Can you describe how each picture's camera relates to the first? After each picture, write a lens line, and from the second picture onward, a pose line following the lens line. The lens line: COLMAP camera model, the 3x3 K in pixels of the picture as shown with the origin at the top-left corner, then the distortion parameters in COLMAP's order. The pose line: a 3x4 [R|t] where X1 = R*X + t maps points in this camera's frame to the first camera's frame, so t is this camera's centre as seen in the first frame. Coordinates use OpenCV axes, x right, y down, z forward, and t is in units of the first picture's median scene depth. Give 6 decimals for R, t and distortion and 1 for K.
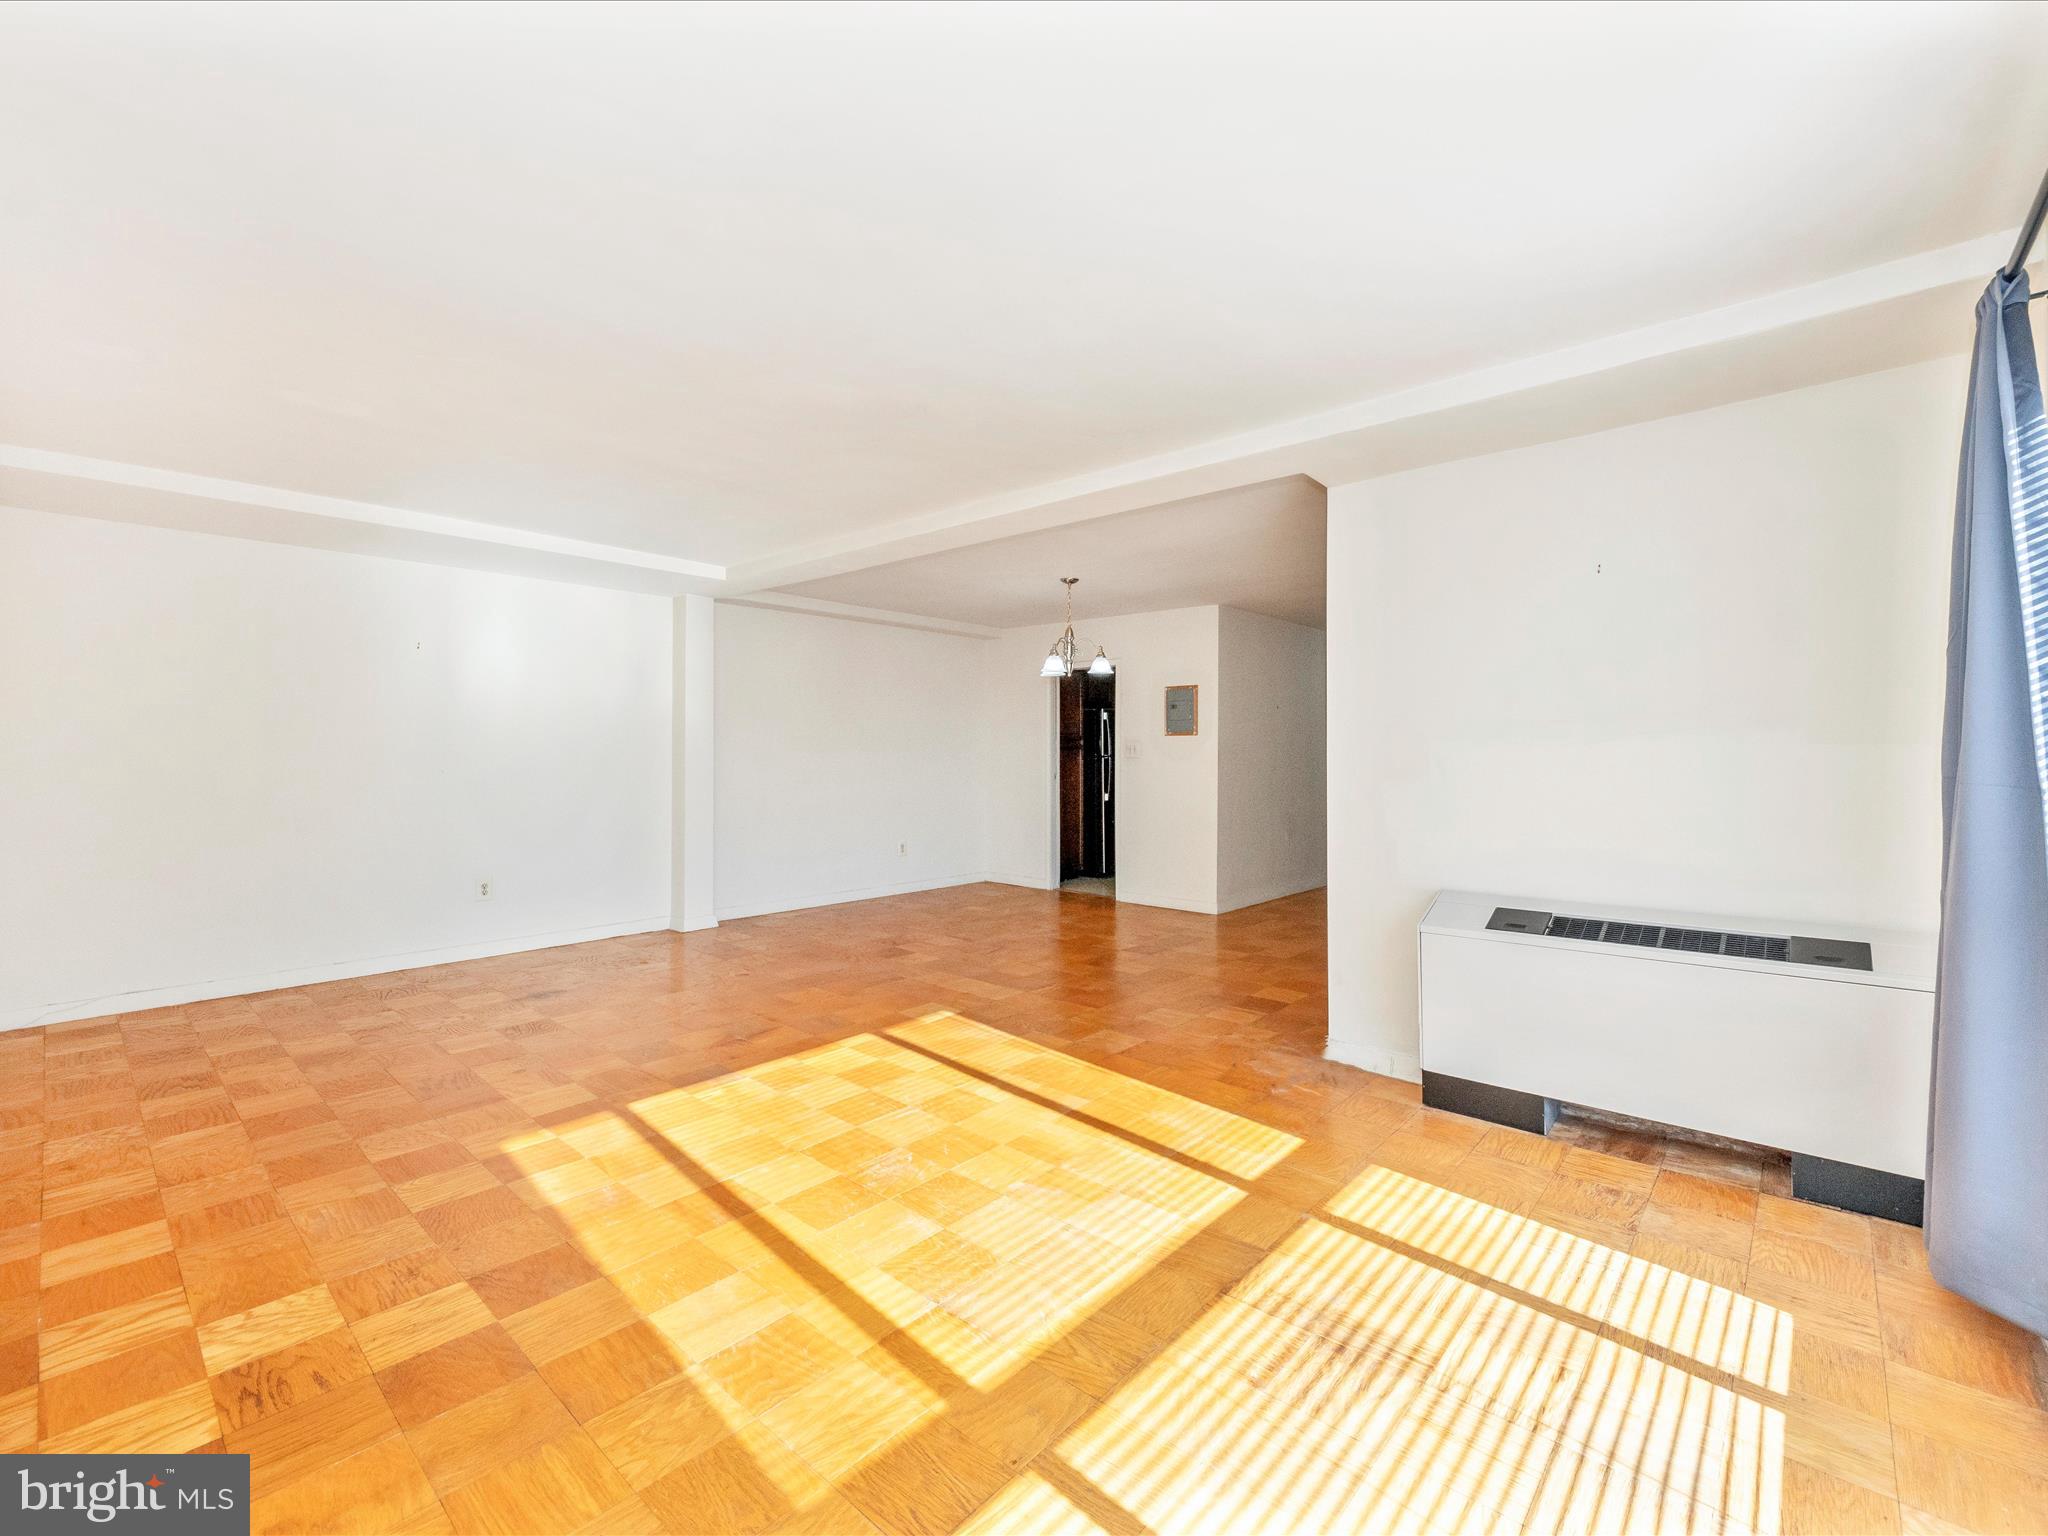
lens RADIAL K [[885.2, 0, 1047.2], [0, 885.2, 762.1], [0, 0, 1]] dist [0.006481, -0.000519]
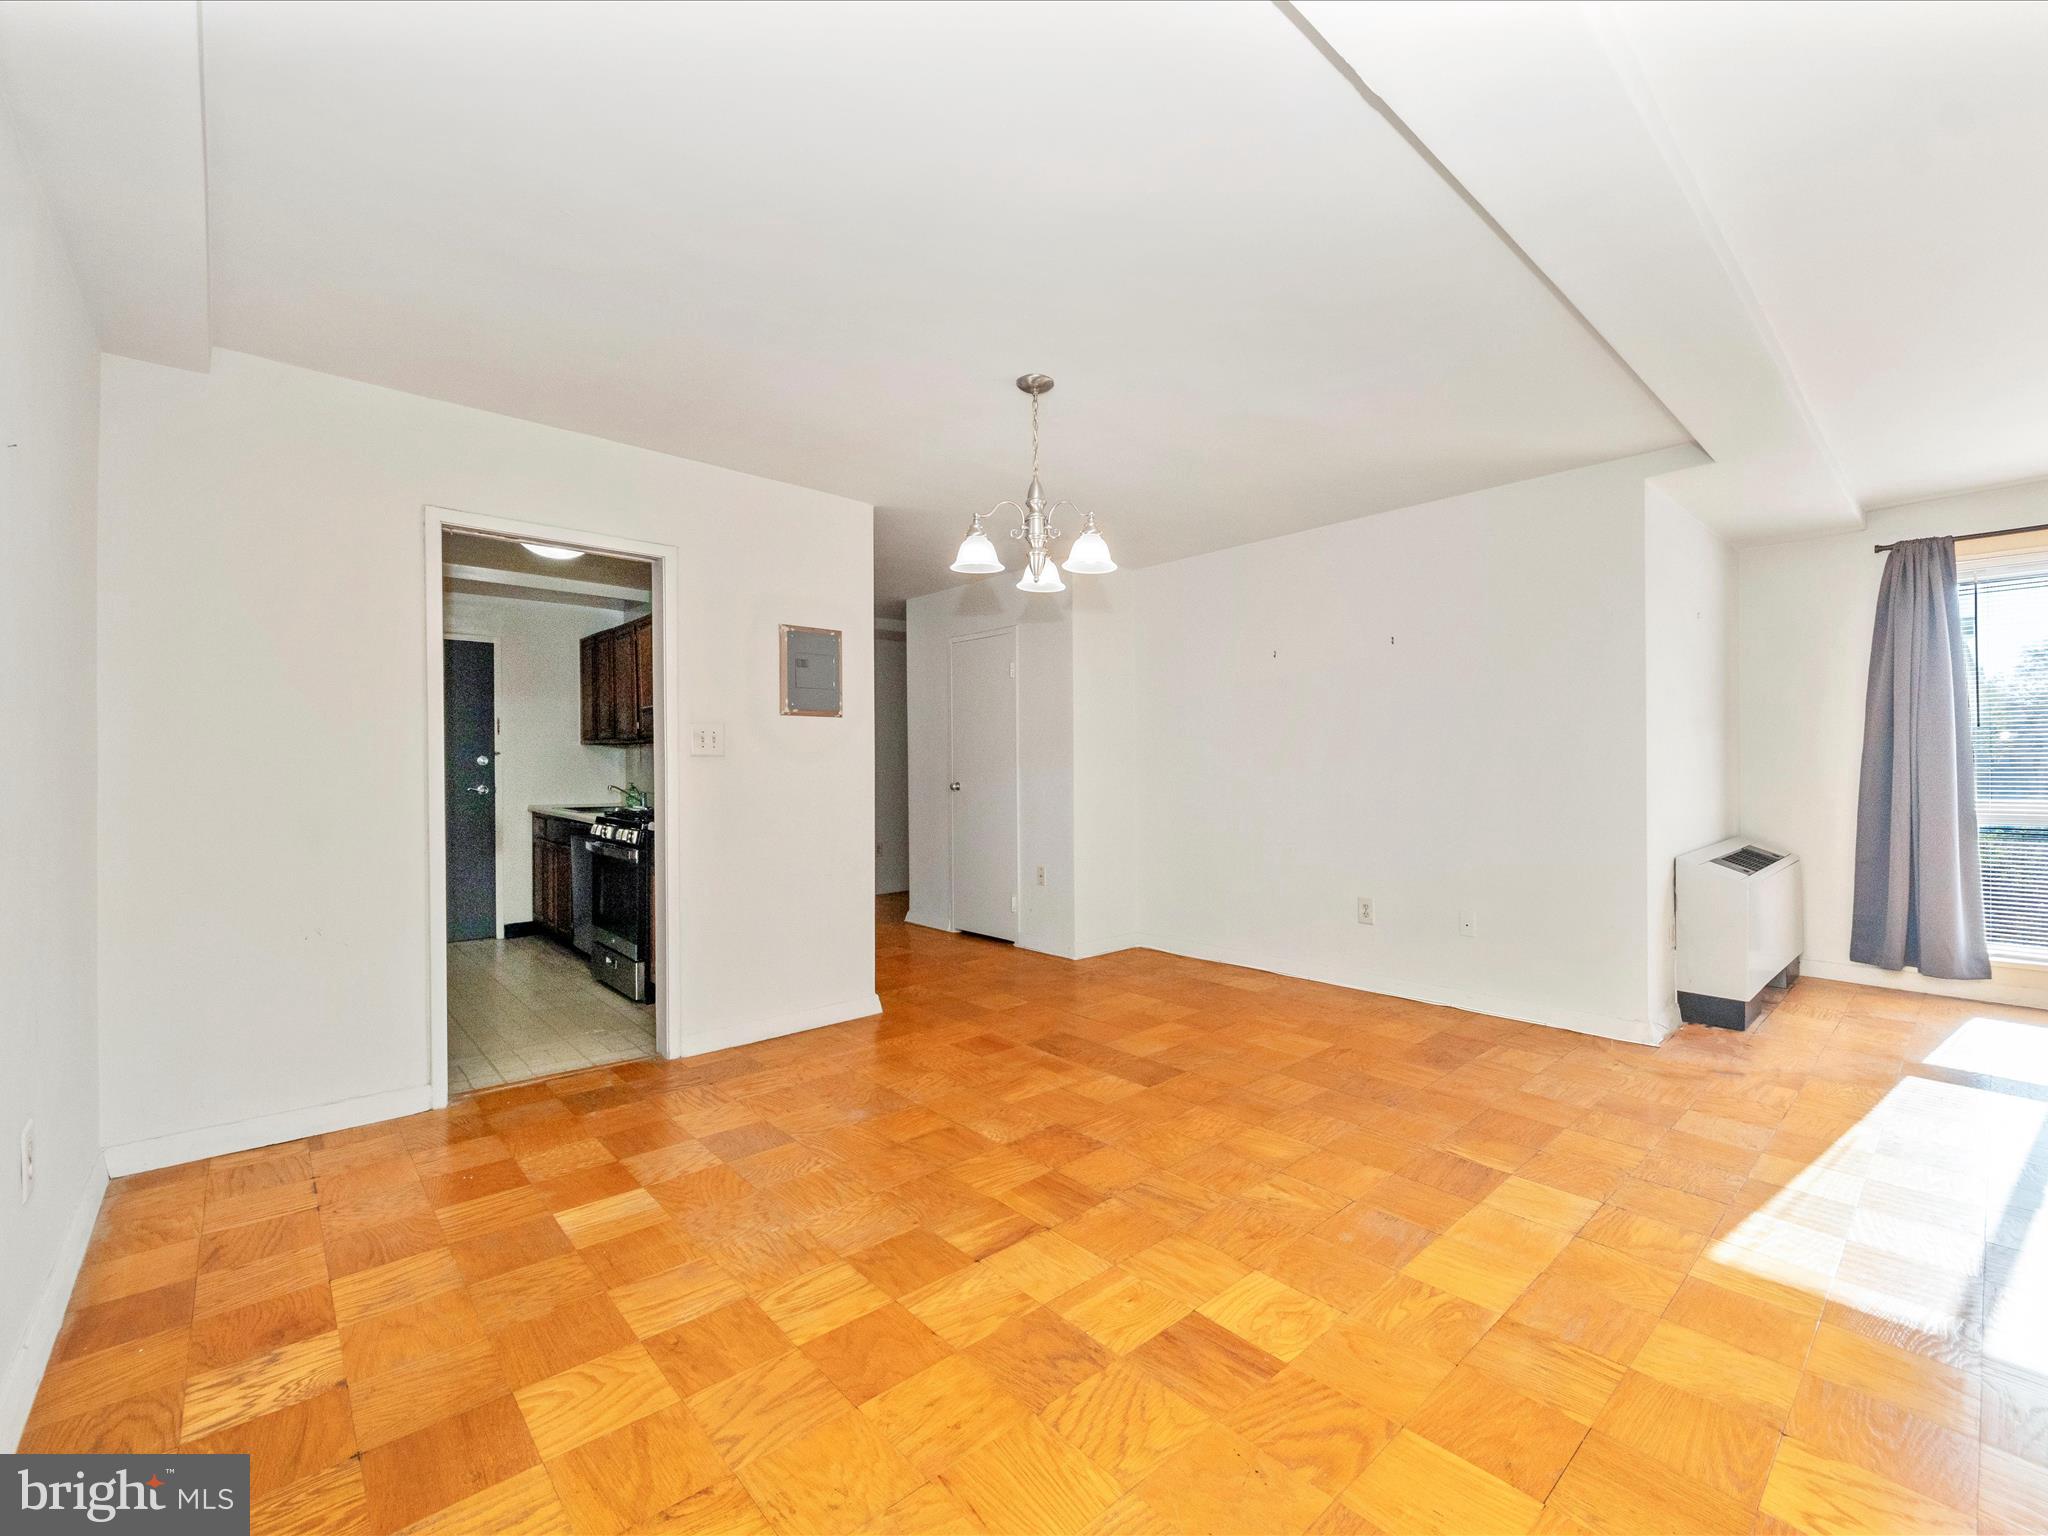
lens RADIAL K [[874.8, 0, 1028.7], [0, 874.8, 772.7], [0, 0, 1]] dist [0.028541, -0.013313]
pose [[0.120037, -0.005941, 0.992752, -0.384317], [0.021600, 0.999761, 0.003371, 0.005876], [-0.992534, 0.021038, 0.120137, 0.796302]]
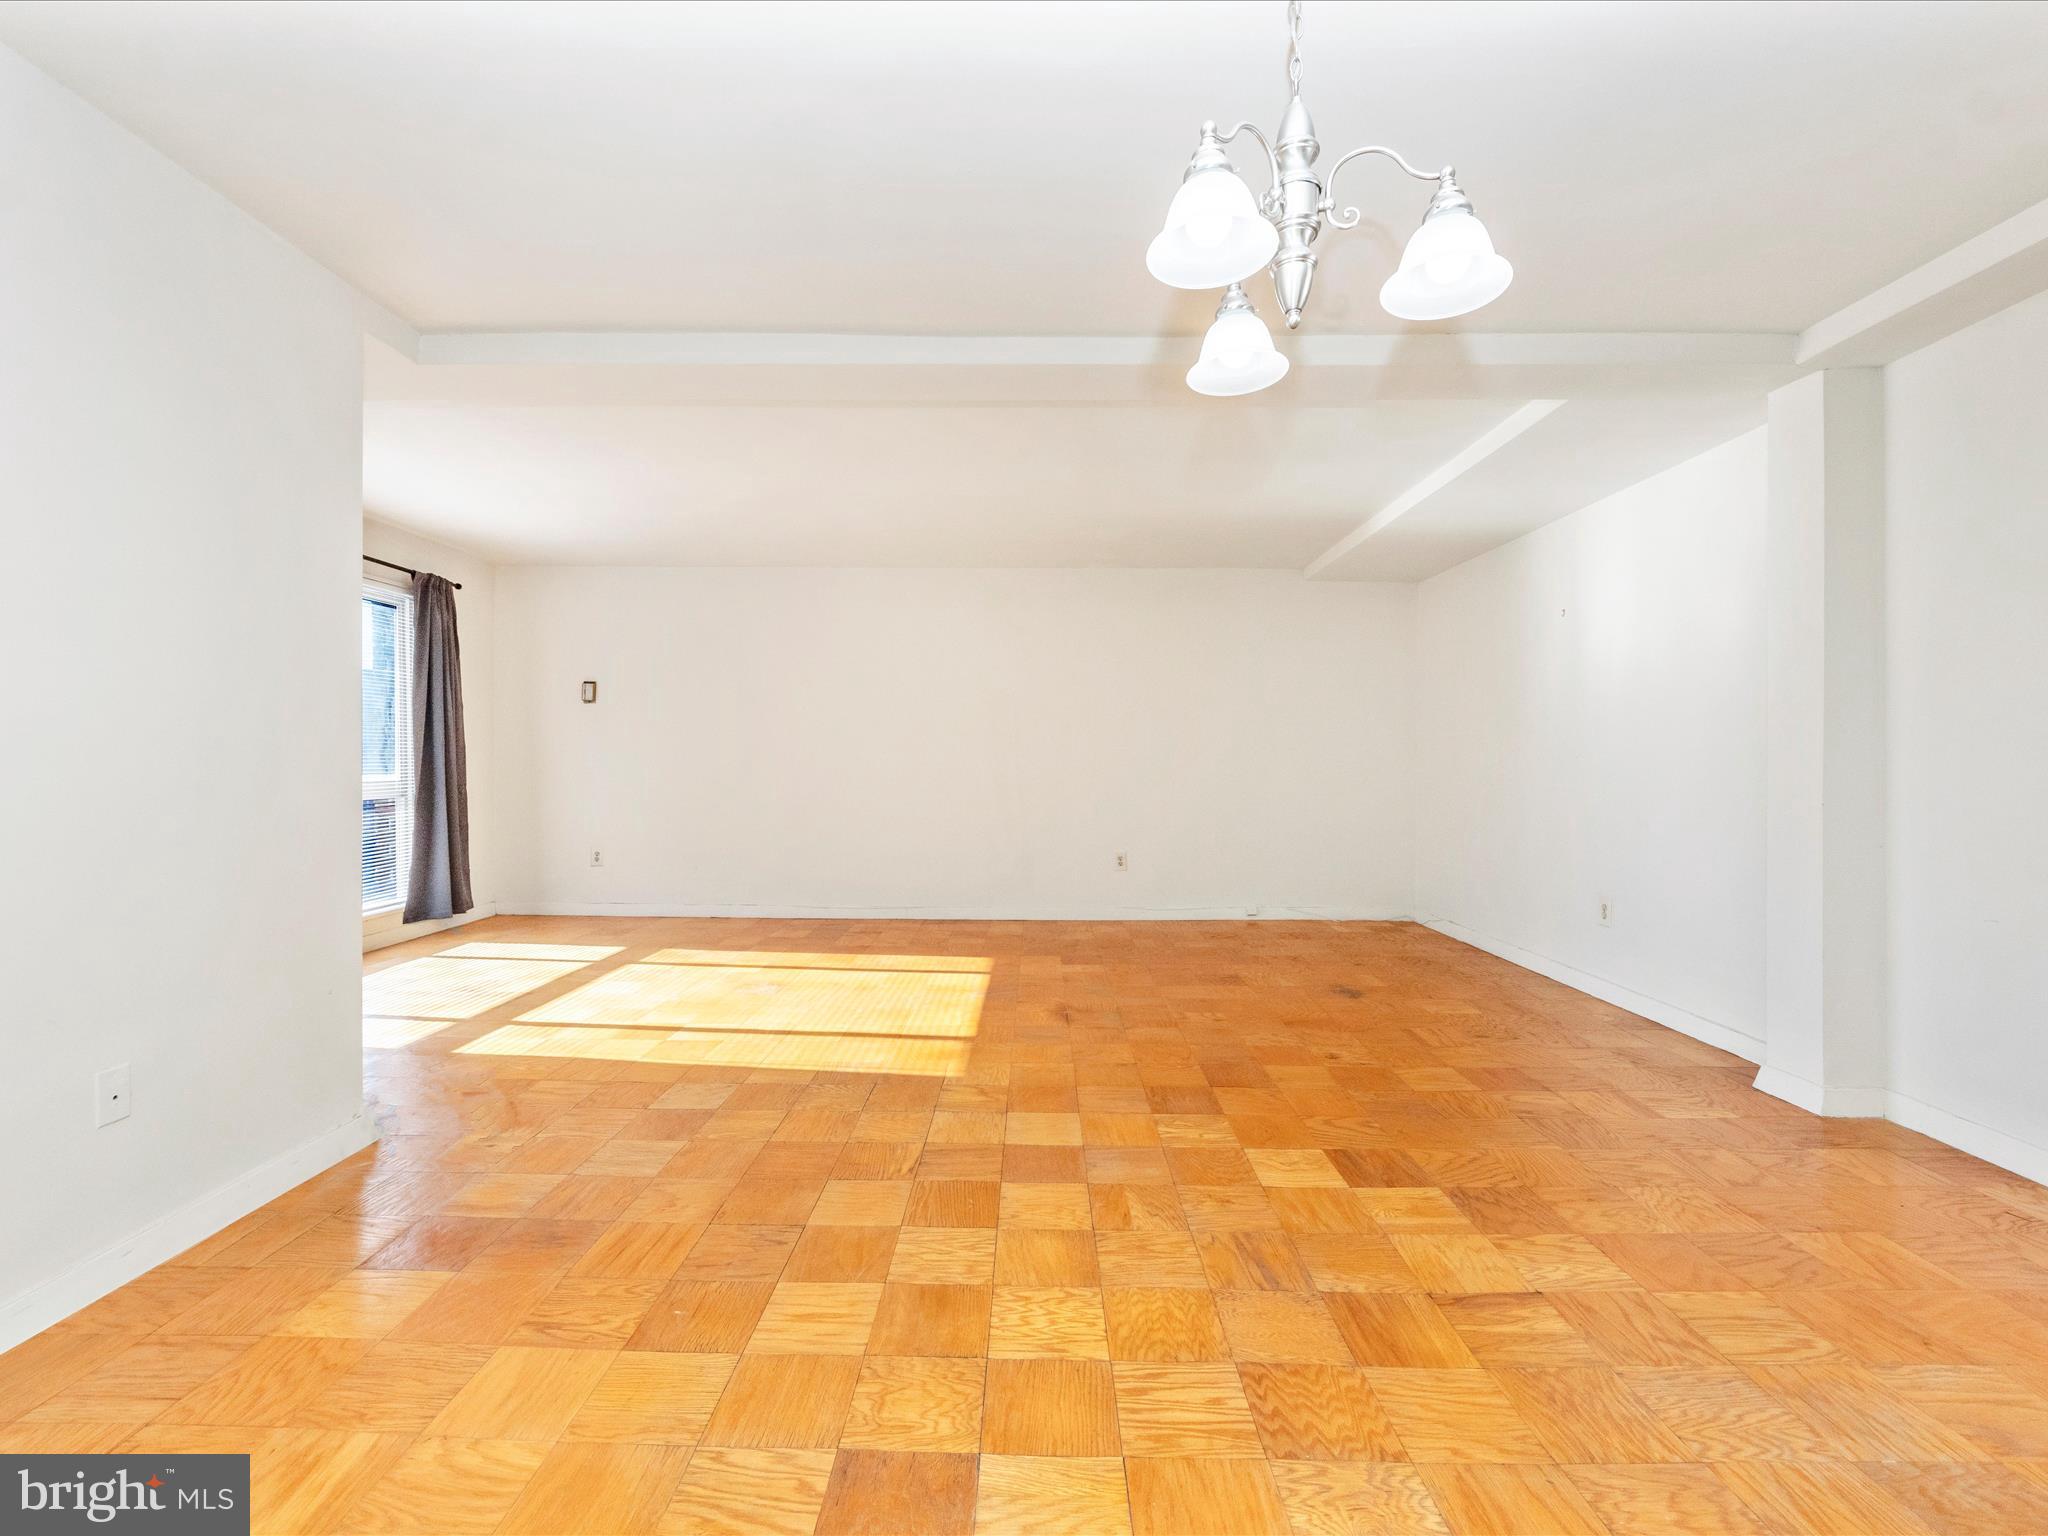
lens RADIAL K [[898.6, 0, 1024.0], [0, 898.6, 768.0], [0, 0, 1]] dist [0.014027, -0.009158]
pose [[-0.753336, 0.007108, -0.657597, 0.190396], [-0.012298, 0.999614, 0.024892, 0.008456], [0.657521, 0.026839, -0.752958, 0.948207]]
